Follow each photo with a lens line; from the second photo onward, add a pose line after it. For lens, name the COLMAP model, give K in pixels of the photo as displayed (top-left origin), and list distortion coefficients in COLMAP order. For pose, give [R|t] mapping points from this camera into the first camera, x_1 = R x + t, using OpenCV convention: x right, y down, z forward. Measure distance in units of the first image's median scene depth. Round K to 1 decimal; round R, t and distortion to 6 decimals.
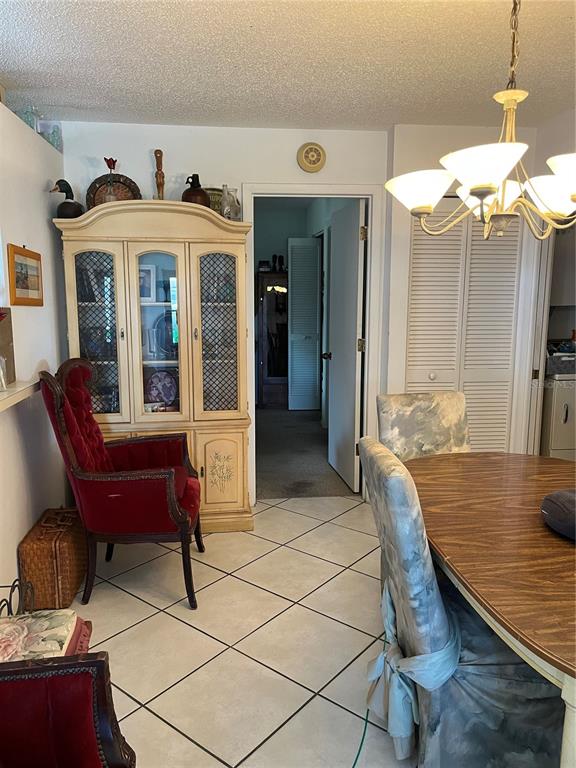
lens RADIAL K [[584.8, 0, 284.9], [0, 584.8, 377.1], [0, 0, 1]] dist [0.034750, -0.002247]
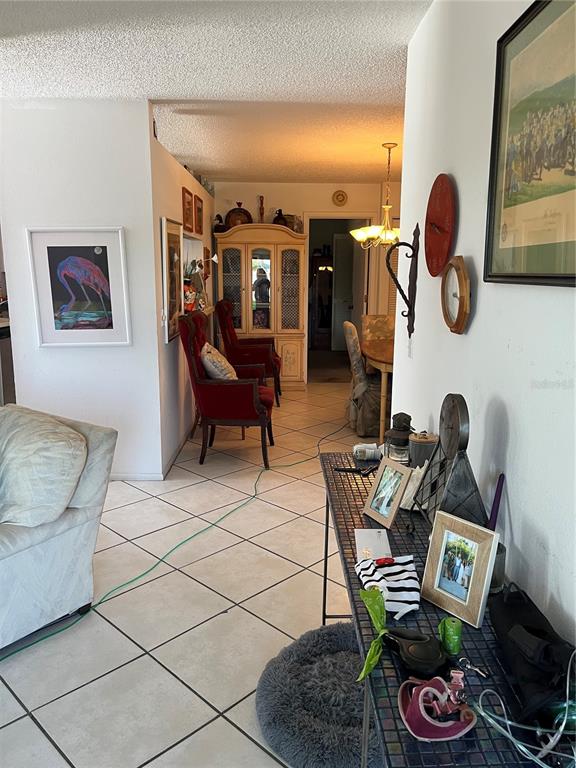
lens RADIAL K [[584.8, 0, 296.1], [0, 584.8, 389.9], [0, 0, 1]] dist [0.034750, -0.002247]
pose [[0.996675, 0.024102, -0.077834, 0.070286], [-0.019916, 0.998336, 0.054113, 0.156406], [0.079009, -0.052383, 0.995497, -0.996544]]
